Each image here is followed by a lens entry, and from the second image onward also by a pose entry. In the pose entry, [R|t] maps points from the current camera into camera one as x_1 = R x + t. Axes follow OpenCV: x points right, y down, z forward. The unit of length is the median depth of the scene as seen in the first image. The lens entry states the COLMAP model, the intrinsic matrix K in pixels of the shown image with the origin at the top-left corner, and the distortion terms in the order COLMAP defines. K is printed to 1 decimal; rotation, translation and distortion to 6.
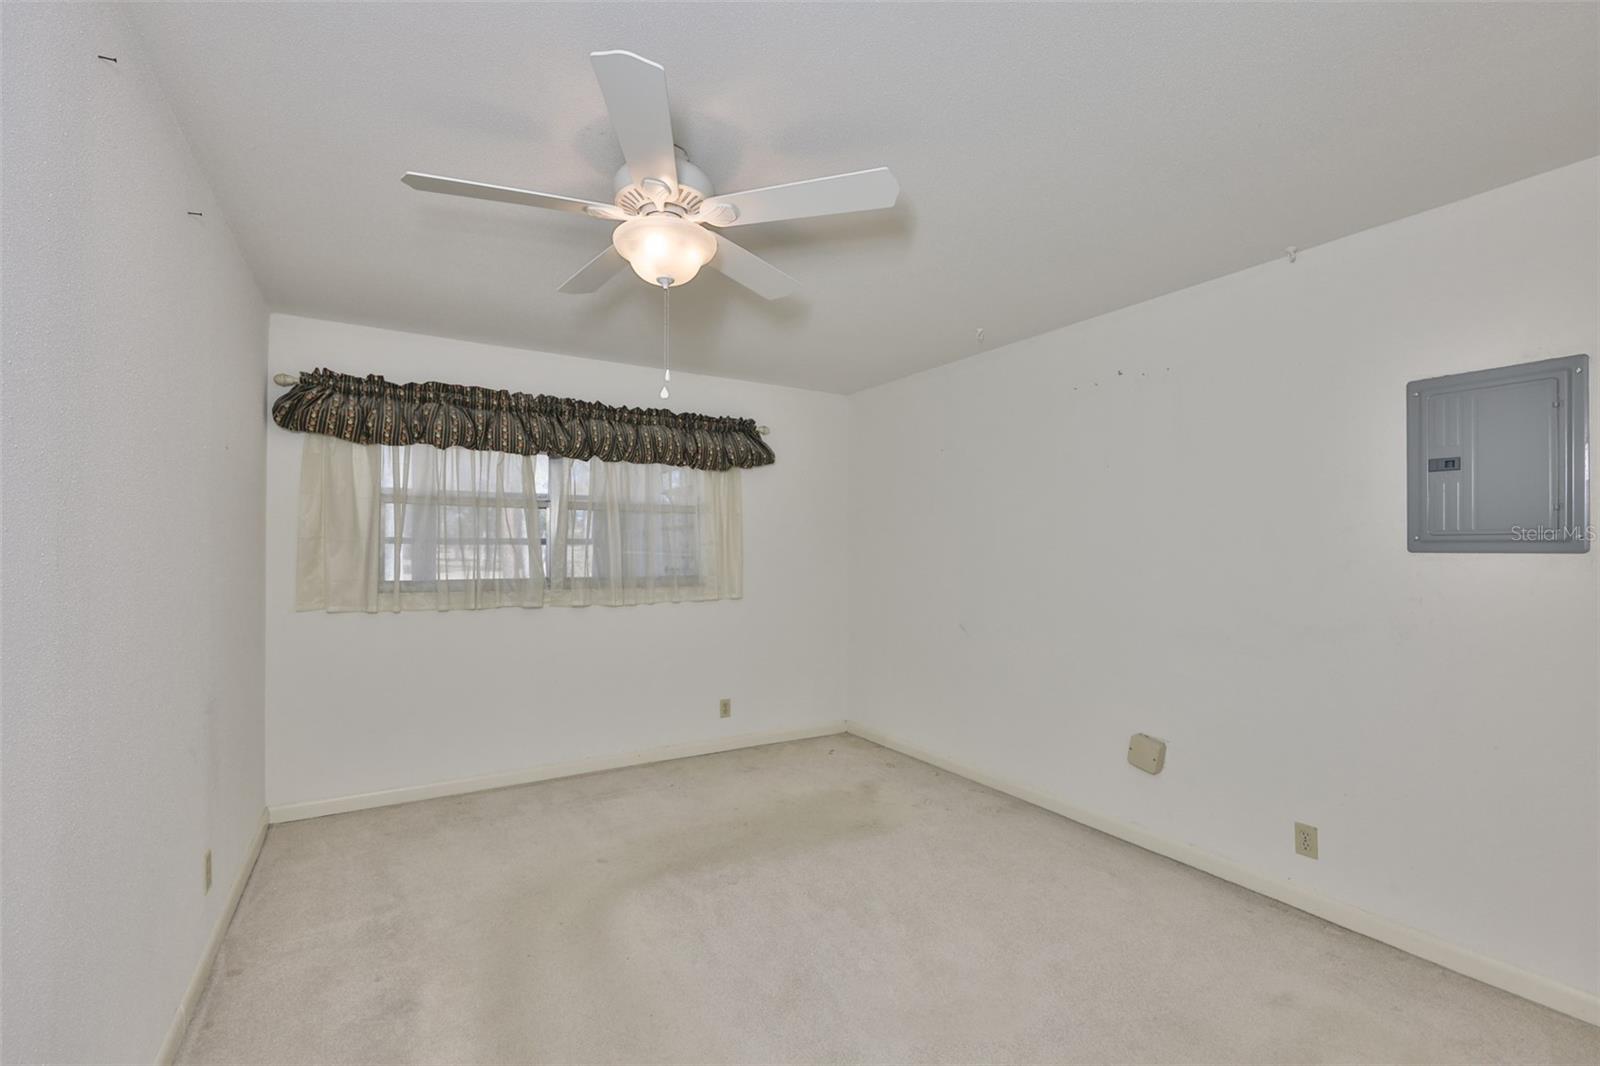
lens RADIAL K [[657.2, 0, 800.1], [0, 657.2, 558.3], [0, 0, 1]] dist [-0.000450, 0.000037]
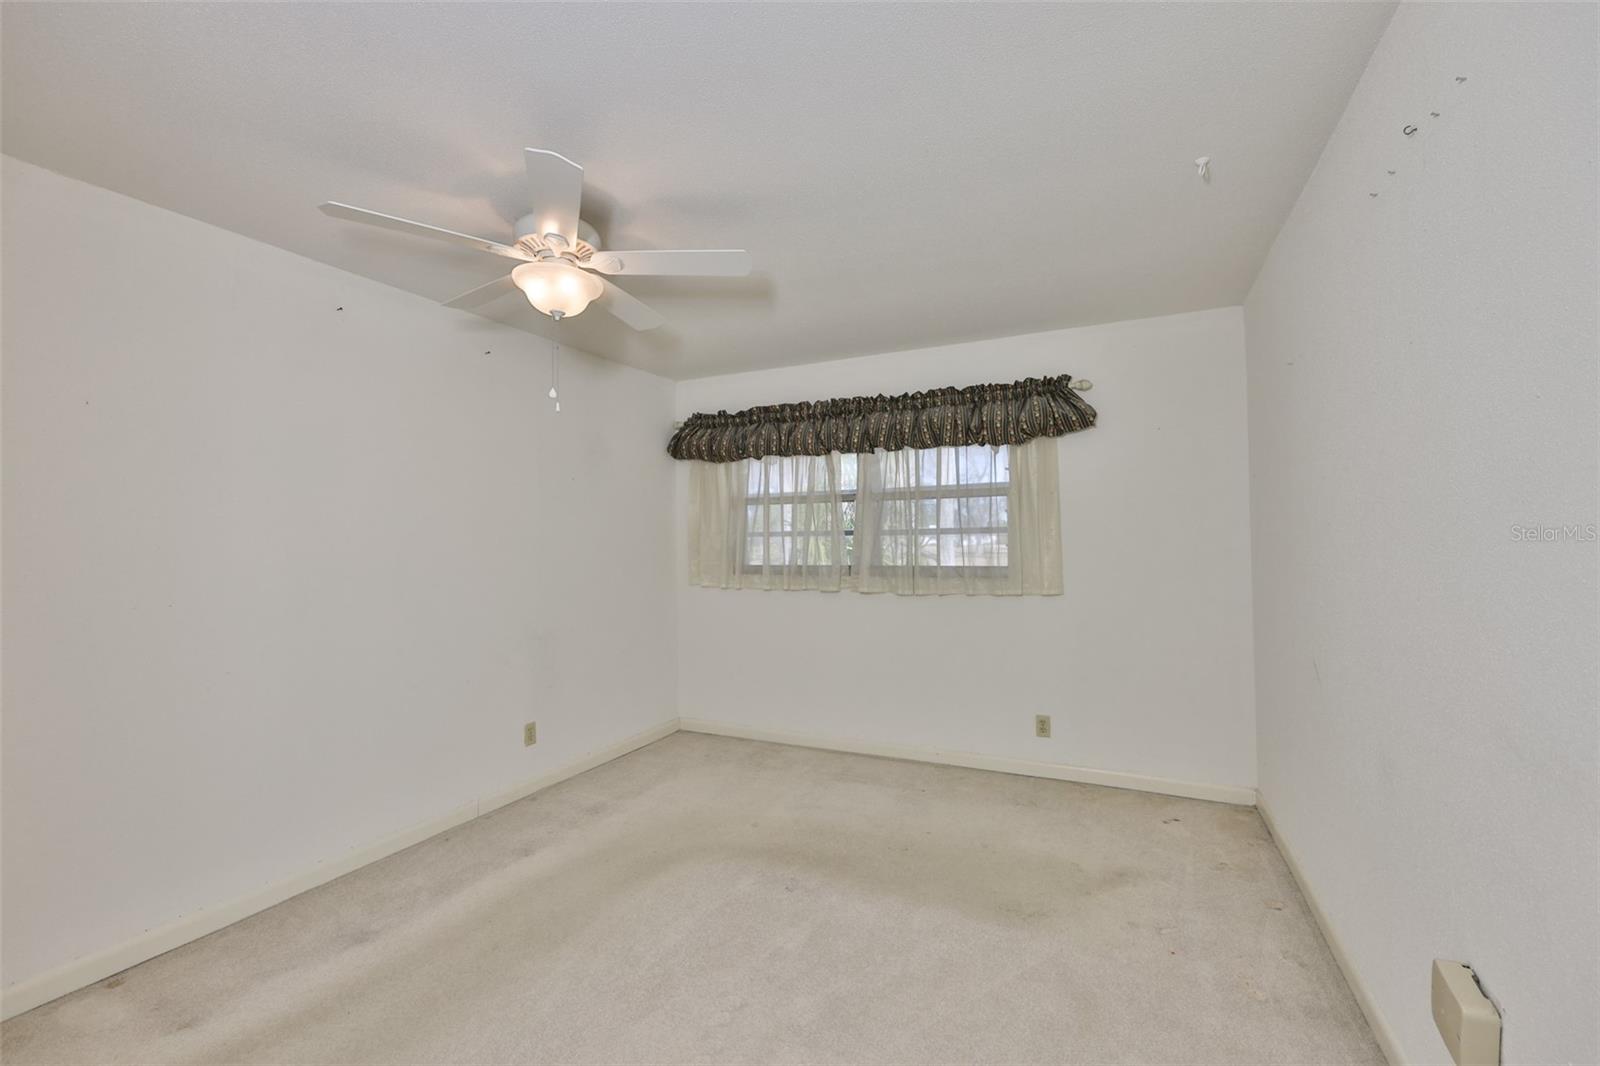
lens RADIAL K [[675.6, 0, 809.0], [0, 675.6, 533.7], [0, 0, 1]] dist [-0.000990, -0.000067]
pose [[0.574574, -0.018650, -0.818240, 0.494524], [0.003447, 0.999787, -0.020367, 0.000328], [0.818445, 0.008882, 0.574516, 0.308256]]
